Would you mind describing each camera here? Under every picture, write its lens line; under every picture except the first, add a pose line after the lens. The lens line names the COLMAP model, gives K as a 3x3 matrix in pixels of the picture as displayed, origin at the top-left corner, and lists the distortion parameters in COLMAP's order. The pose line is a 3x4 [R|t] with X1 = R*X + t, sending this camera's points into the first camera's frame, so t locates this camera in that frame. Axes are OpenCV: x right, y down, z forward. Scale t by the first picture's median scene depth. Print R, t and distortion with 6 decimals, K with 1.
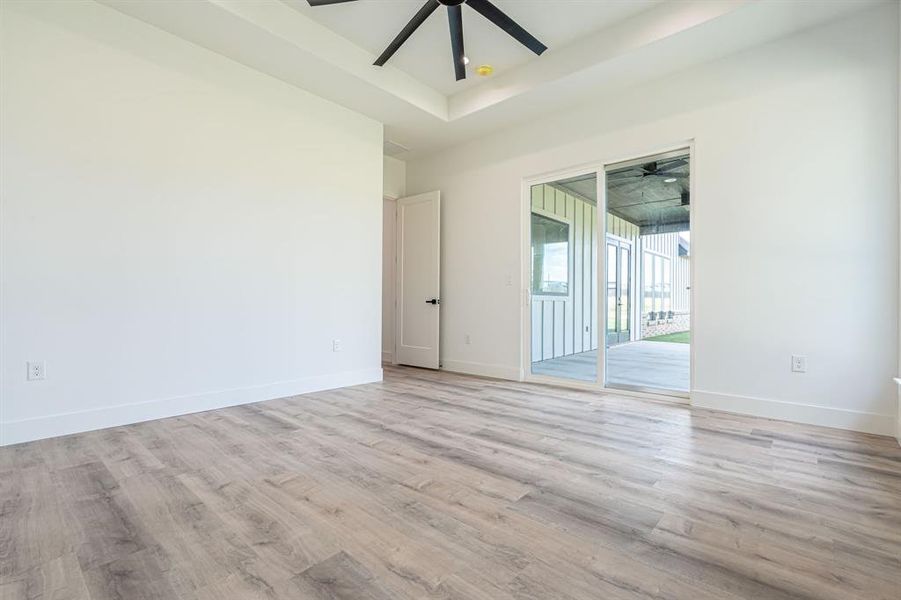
lens RADIAL K [[407.7, 0, 450.8], [0, 407.7, 301.1], [0, 0, 1]] dist [-0.003597, 0.000264]
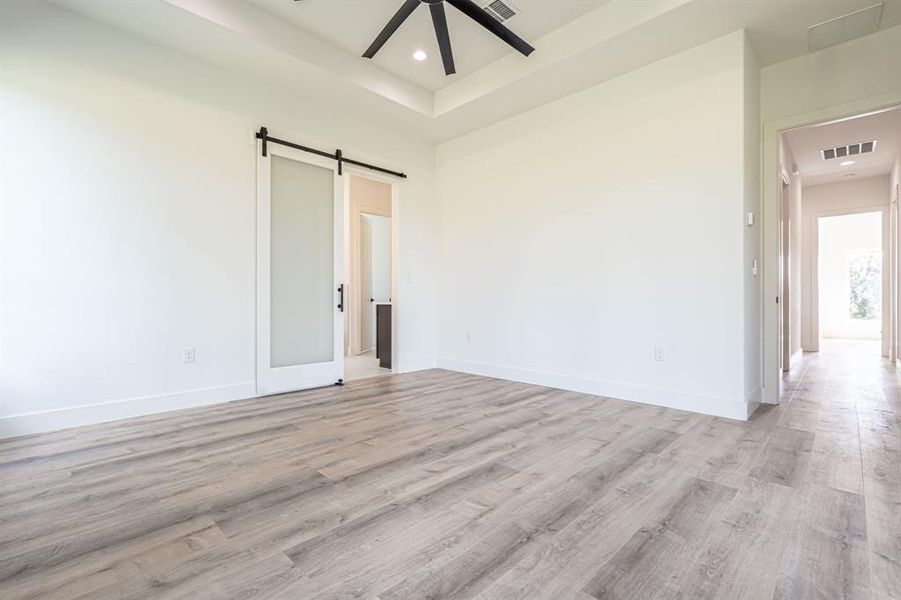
lens RADIAL K [[407.7, 0, 450.7], [0, 407.7, 301.2], [0, 0, 1]] dist [-0.003597, 0.000264]
pose [[-0.055496, -0.004657, -0.998448, 1.074483], [0.002218, 0.999986, -0.004787, 0.010329], [0.998456, -0.002480, -0.055484, 1.193693]]
